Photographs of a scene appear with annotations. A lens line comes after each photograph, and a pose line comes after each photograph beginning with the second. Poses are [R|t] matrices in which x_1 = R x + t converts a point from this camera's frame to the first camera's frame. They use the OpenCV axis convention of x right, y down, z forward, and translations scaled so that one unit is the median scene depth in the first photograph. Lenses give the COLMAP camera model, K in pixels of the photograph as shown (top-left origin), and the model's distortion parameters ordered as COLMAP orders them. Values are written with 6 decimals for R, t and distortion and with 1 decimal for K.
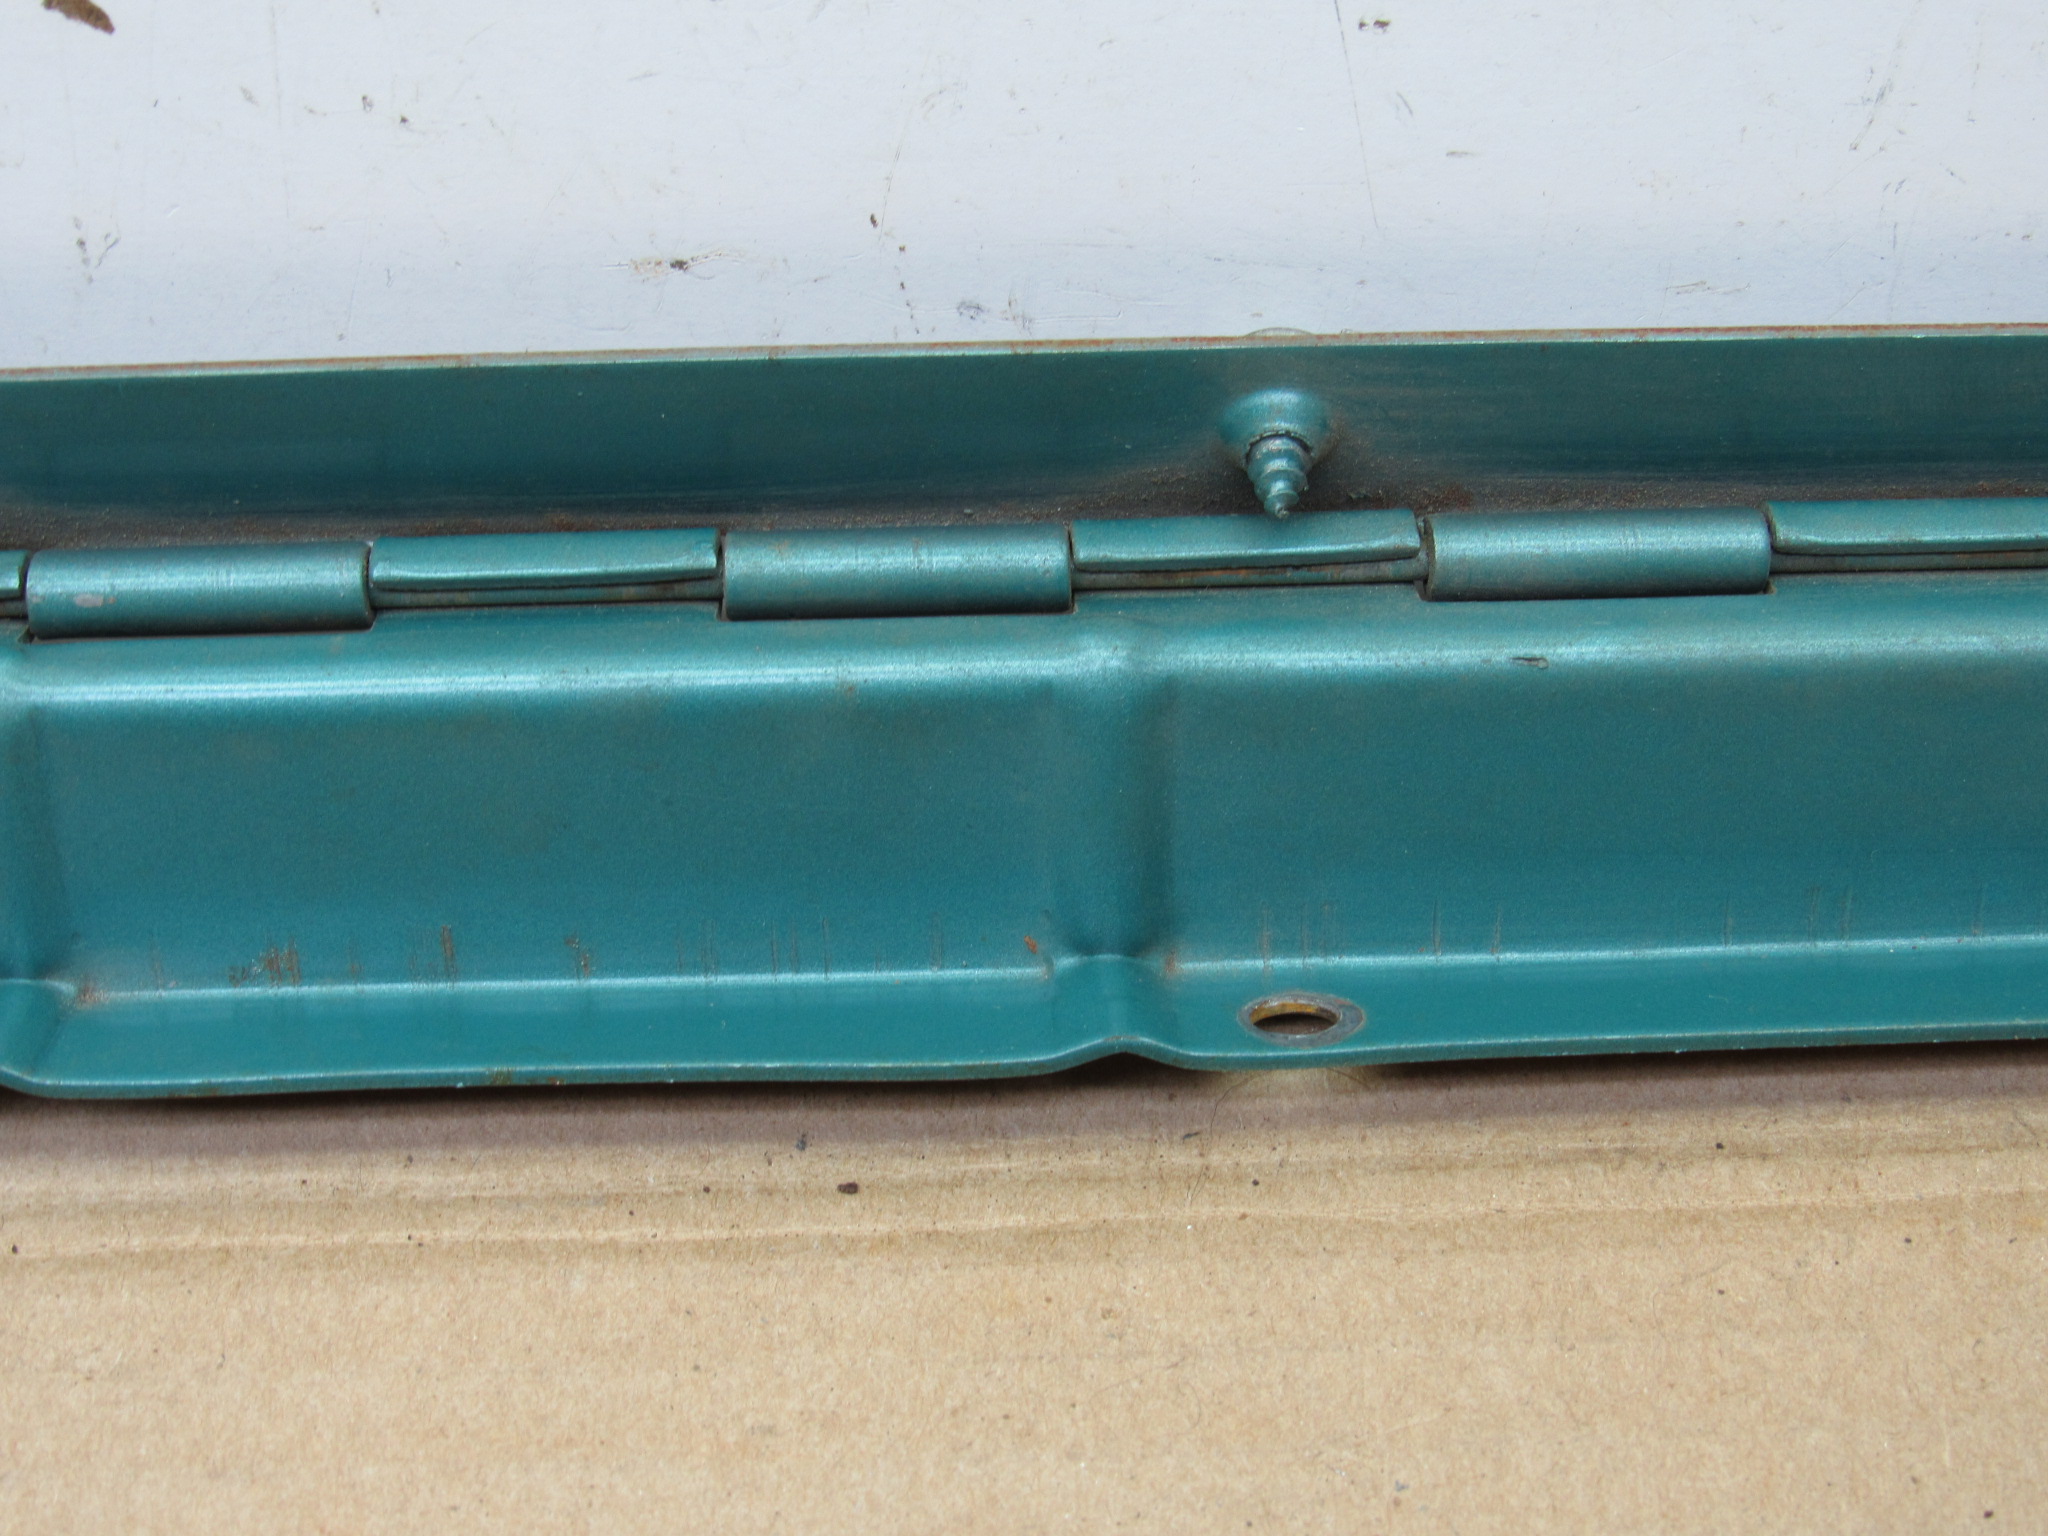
lens RADIAL K [[3776.4, 0, 1039.3], [0, 3776.4, 775.9], [0, 0, 1]] dist [-0.186062, 0.000000]
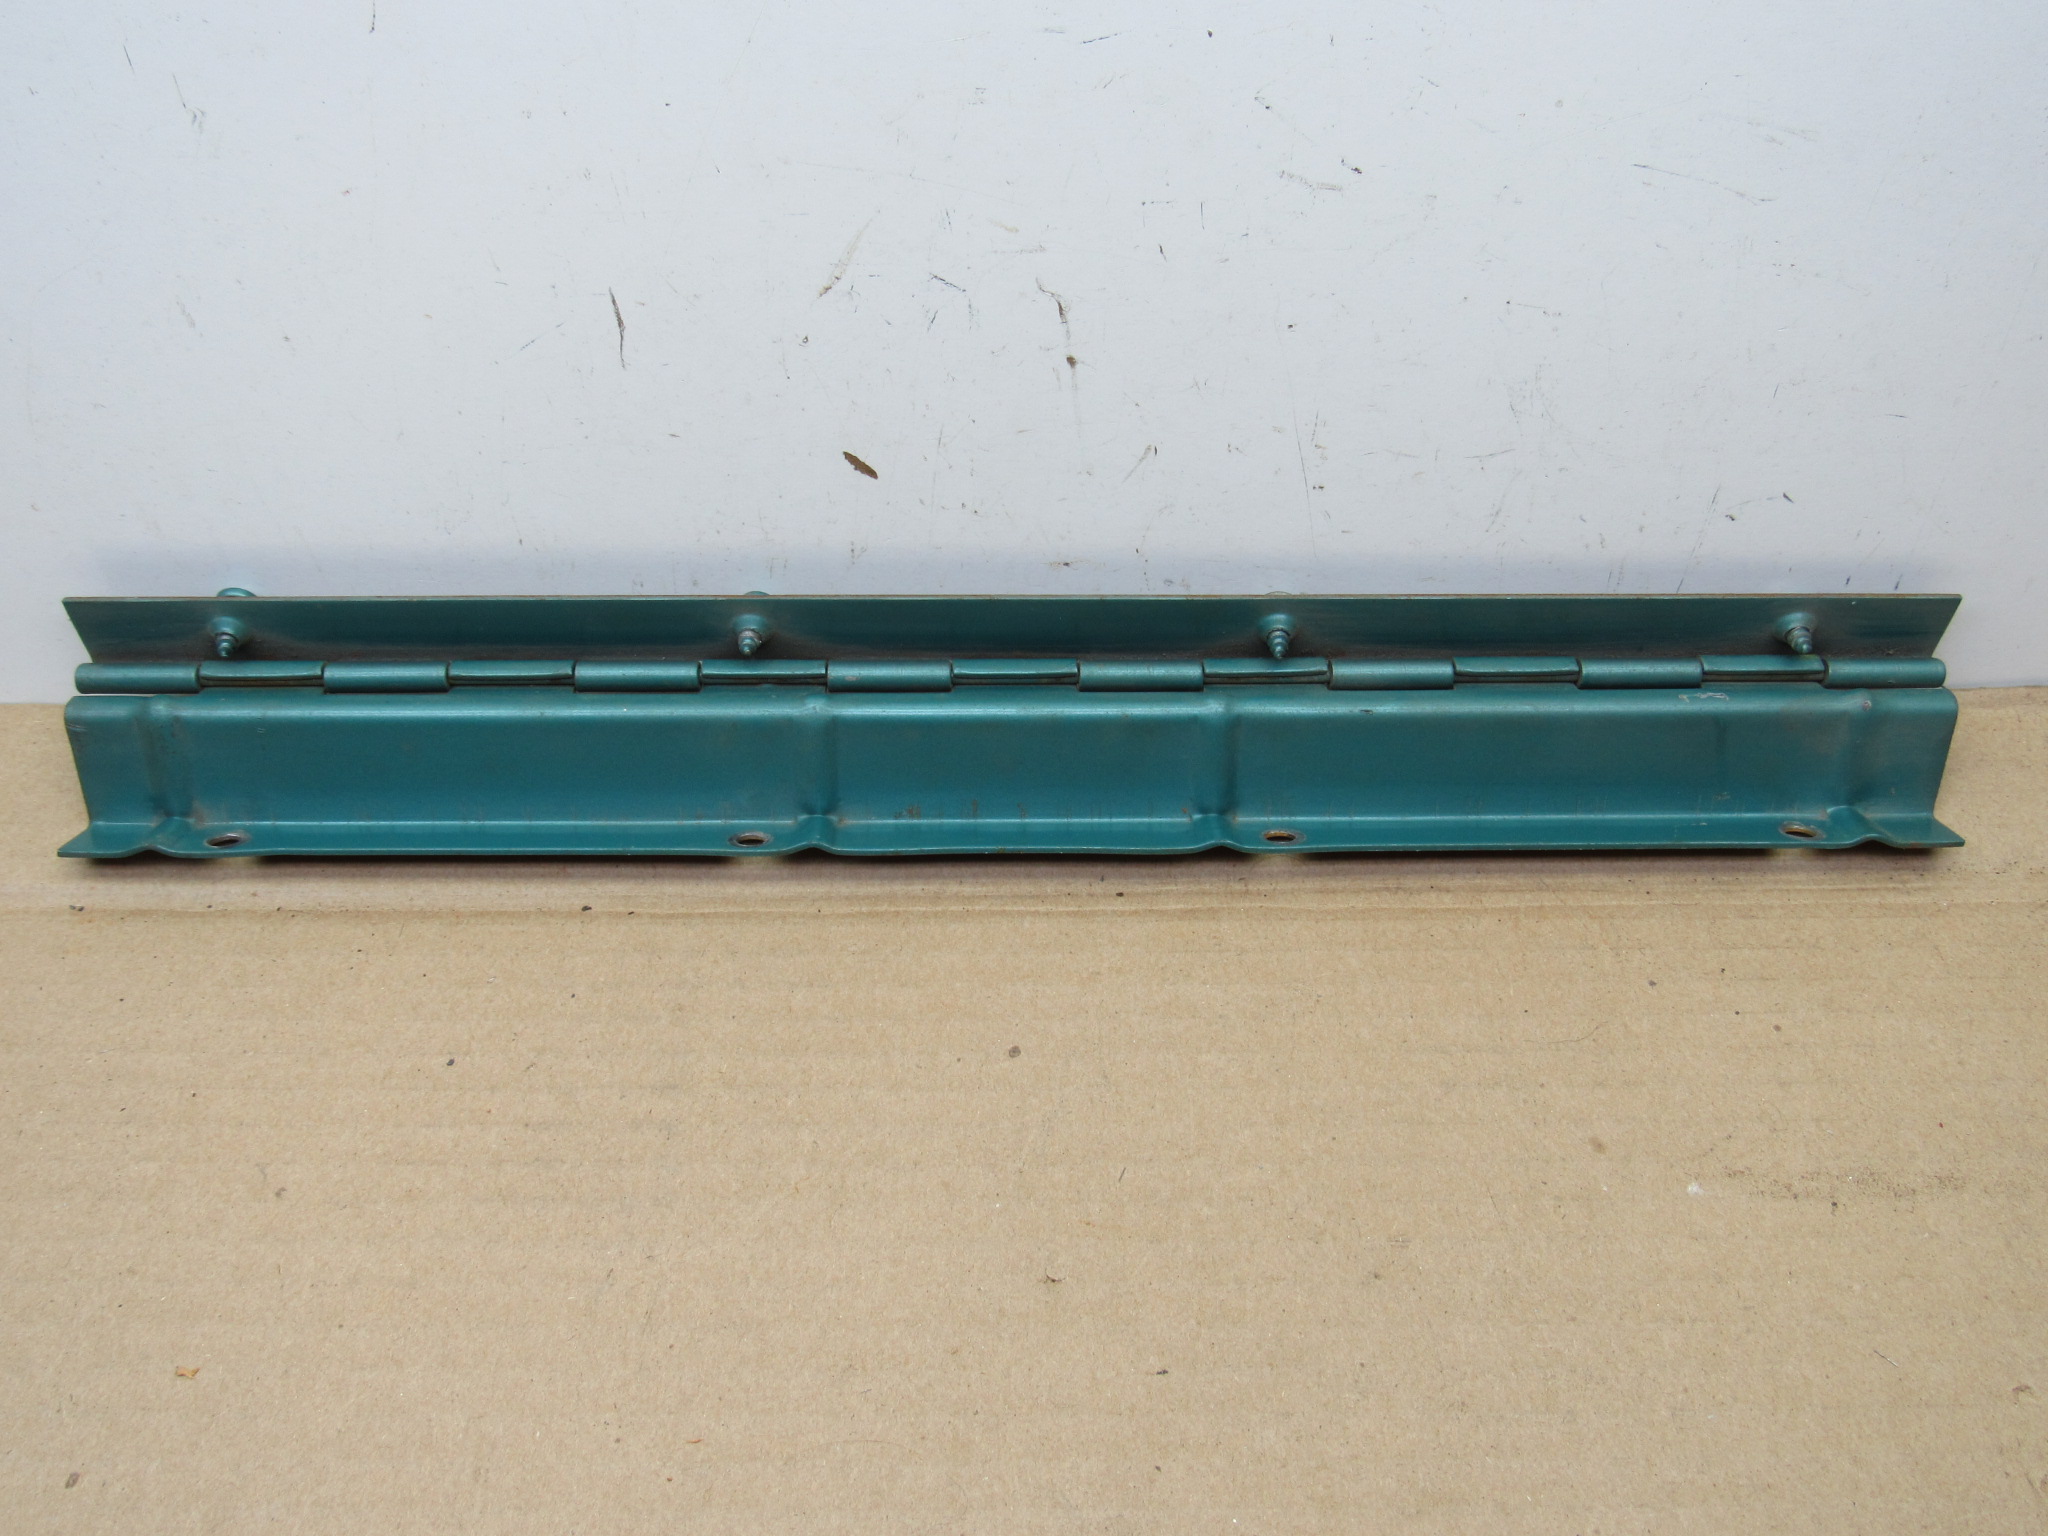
lens RADIAL K [[2290.4, 0, 1038.8], [0, 2290.4, 749.6], [0, 0, 1]] dist [-0.019361, 0.000000]
pose [[0.999749, 0.021839, 0.005065, -0.122092], [-0.021690, 0.999379, -0.027785, 0.050469], [-0.005669, 0.027668, 0.999601, -0.705796]]
